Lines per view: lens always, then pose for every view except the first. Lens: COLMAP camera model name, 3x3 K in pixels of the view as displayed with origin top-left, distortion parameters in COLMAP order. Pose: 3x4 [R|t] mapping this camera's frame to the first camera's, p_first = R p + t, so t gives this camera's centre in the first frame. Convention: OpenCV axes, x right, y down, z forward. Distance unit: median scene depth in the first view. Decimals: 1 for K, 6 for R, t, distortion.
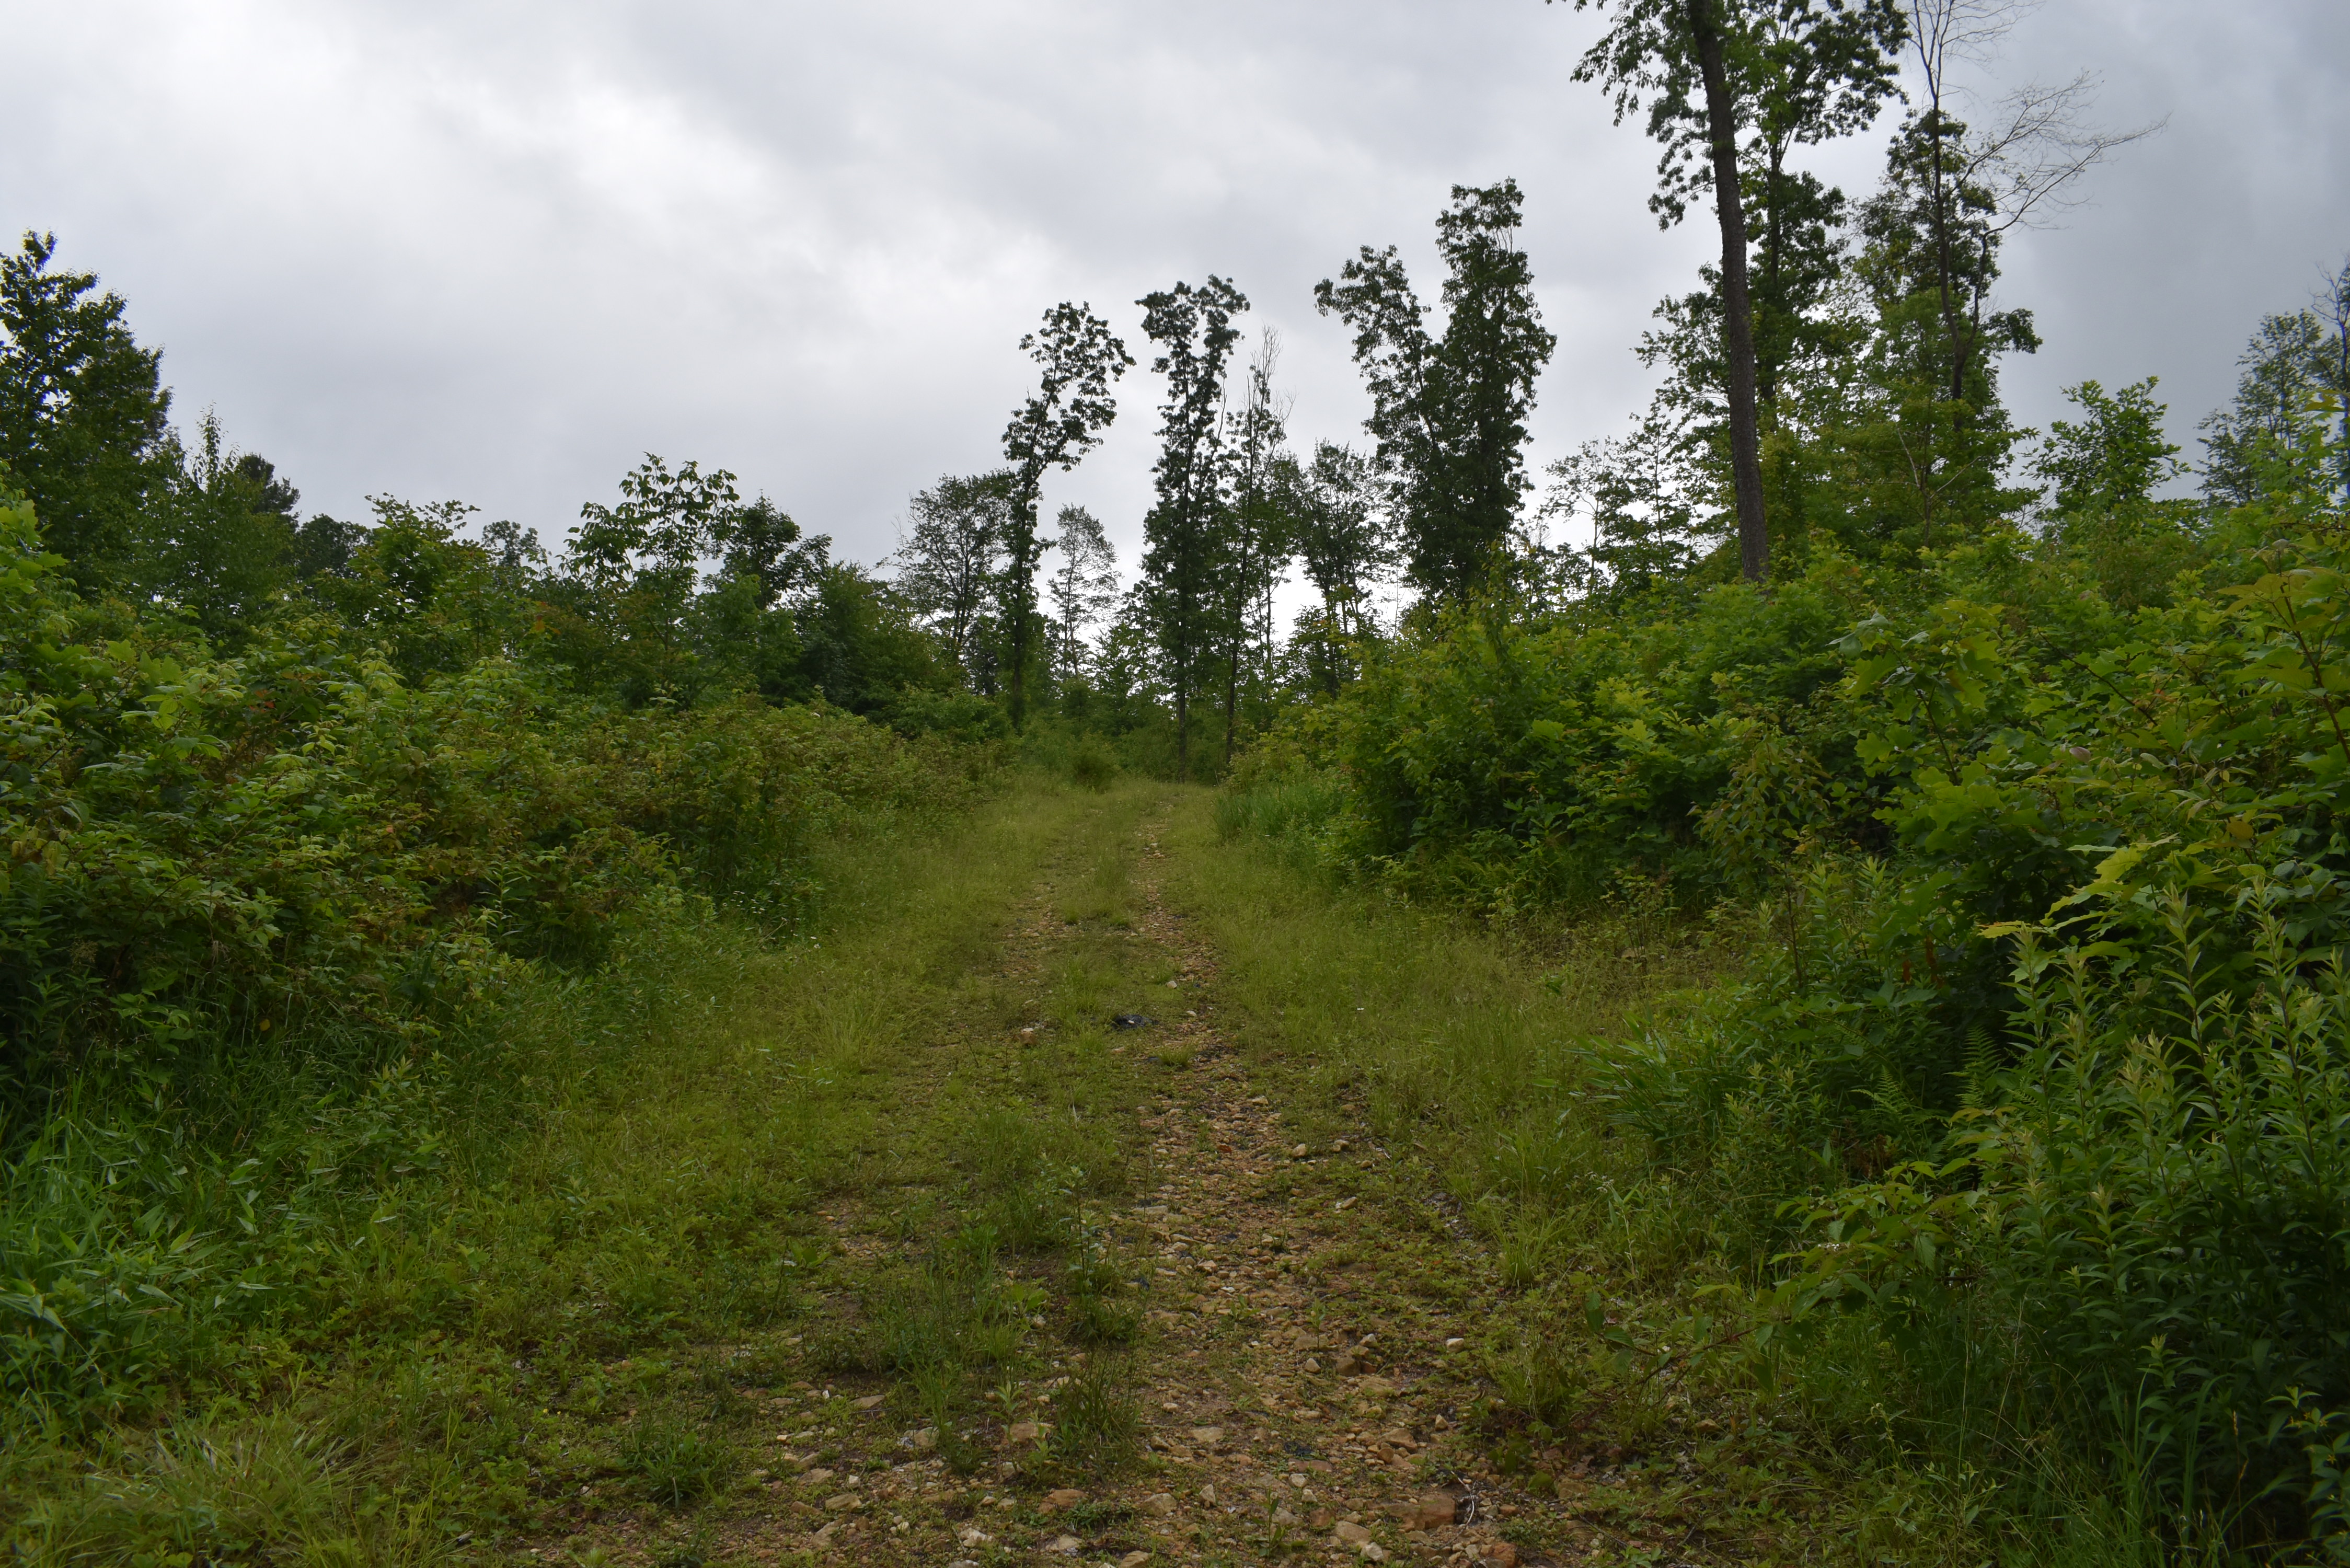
lens RADIAL K [[1936.2, 0, 1185.7], [0, 1936.2, 788.1], [0, 0, 1]] dist [-0.061051, 0.004999]
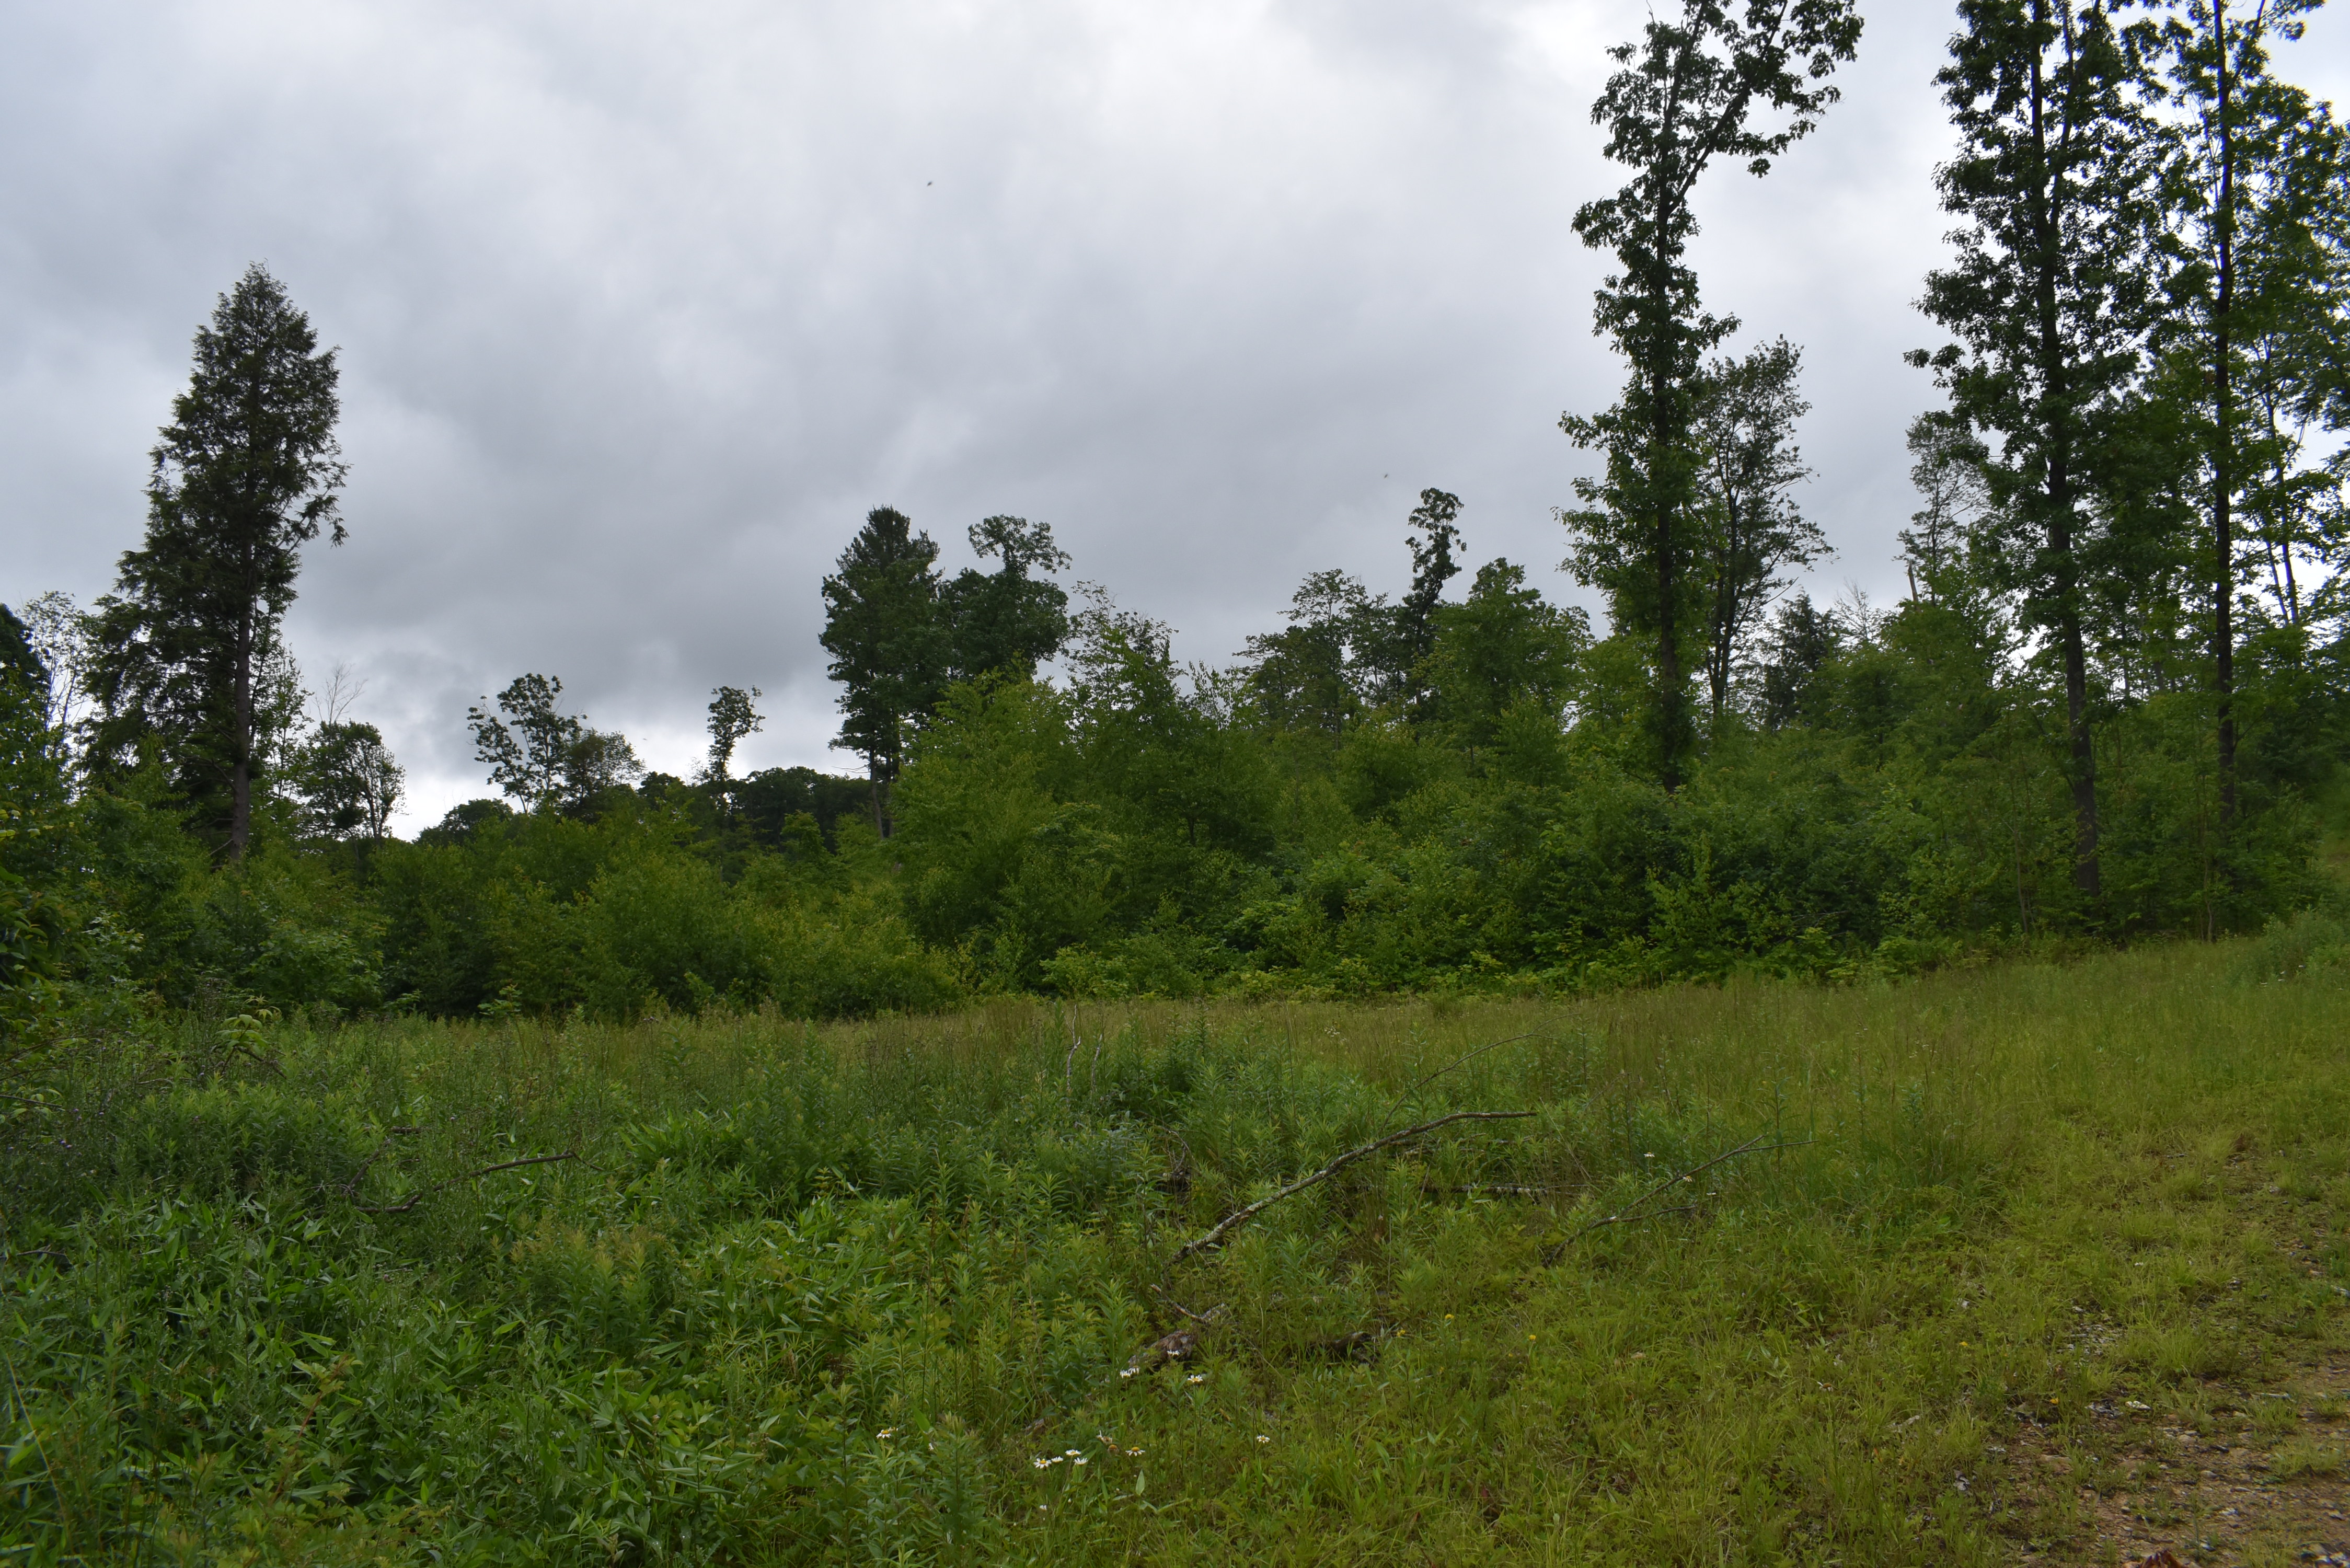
lens RADIAL K [[1936.2, 0, 1185.7], [0, 1936.2, 788.1], [0, 0, 1]] dist [-0.061051, 0.004999]
pose [[0.885469, -0.072989, -0.458931, 0.012571], [0.059948, 0.997277, -0.042943, -0.013500], [0.460816, 0.010513, 0.887434, 0.554917]]
